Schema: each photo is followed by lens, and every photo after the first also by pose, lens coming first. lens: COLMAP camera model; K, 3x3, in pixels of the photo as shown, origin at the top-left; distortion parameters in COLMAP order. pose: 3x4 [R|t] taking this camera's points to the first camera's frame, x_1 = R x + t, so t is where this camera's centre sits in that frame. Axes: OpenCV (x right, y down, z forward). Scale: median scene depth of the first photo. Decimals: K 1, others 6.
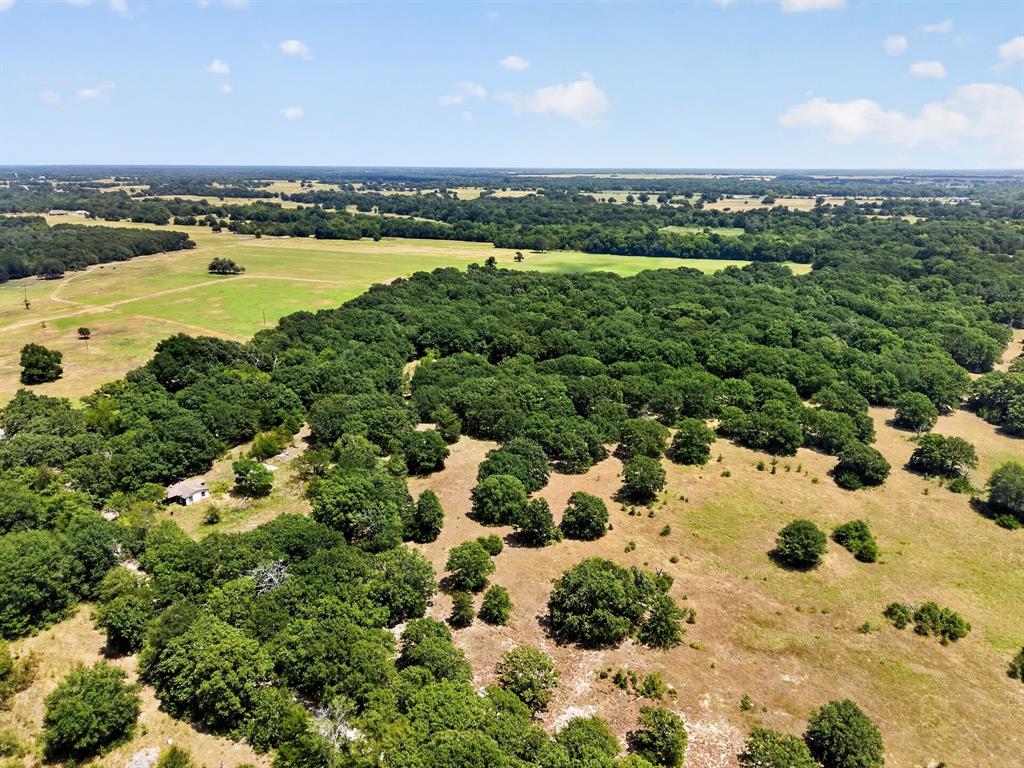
lens RADIAL K [[717.9, 0, 515.2], [0, 717.9, 385.7], [0, 0, 1]] dist [0.054255, -0.071759]
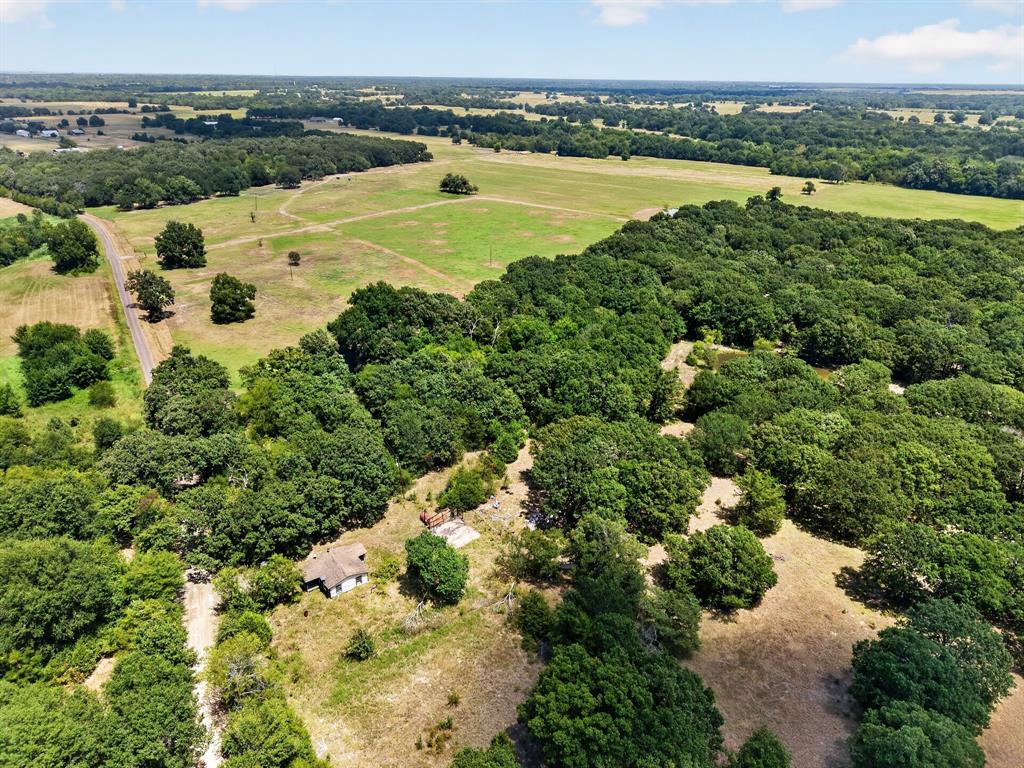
lens RADIAL K [[717.9, 0, 515.2], [0, 717.9, 385.7], [0, 0, 1]] dist [0.054255, -0.071759]
pose [[0.950178, 0.130351, -0.283145, -0.048617], [-0.099902, 0.987795, 0.119501, -0.031903], [0.295266, -0.085261, 0.951603, 0.149613]]
